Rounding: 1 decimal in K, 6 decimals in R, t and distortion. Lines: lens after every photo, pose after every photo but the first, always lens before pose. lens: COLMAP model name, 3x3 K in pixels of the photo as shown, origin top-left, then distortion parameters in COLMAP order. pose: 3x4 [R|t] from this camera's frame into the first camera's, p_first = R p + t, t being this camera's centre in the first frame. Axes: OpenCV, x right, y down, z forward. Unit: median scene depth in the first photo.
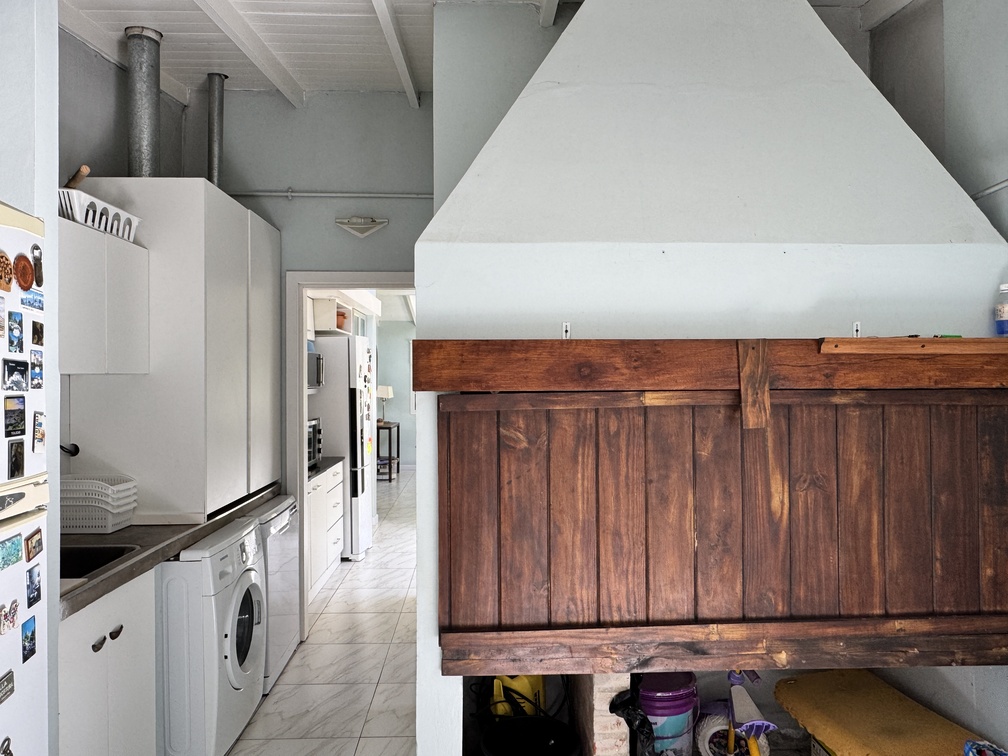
lens RADIAL K [[685.3, 0, 504.0], [0, 685.3, 378.0], [0, 0, 1]] dist [-0.007131, 0.000069]
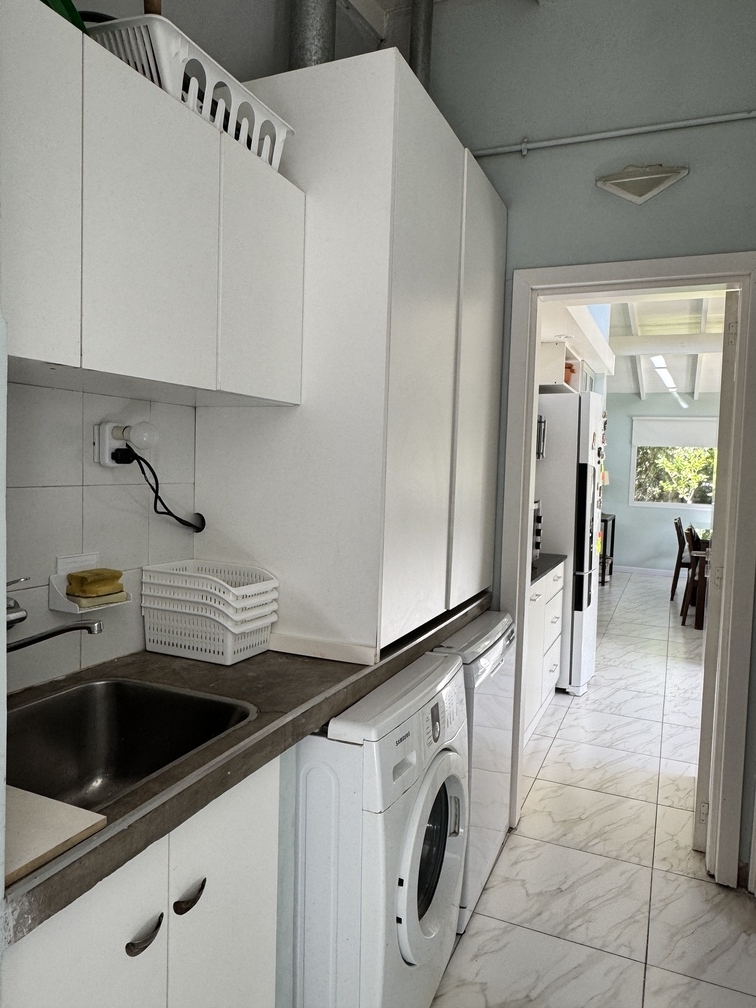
lens RADIAL K [[685.3, 0, 378.0], [0, 685.3, 504.0], [0, 0, 1]] dist [-0.007131, 0.000069]
pose [[0.898156, 0.056300, -0.436056, -0.153045], [-0.033266, 0.997627, 0.060287, 0.033916], [0.438416, -0.039641, 0.897898, 0.389668]]
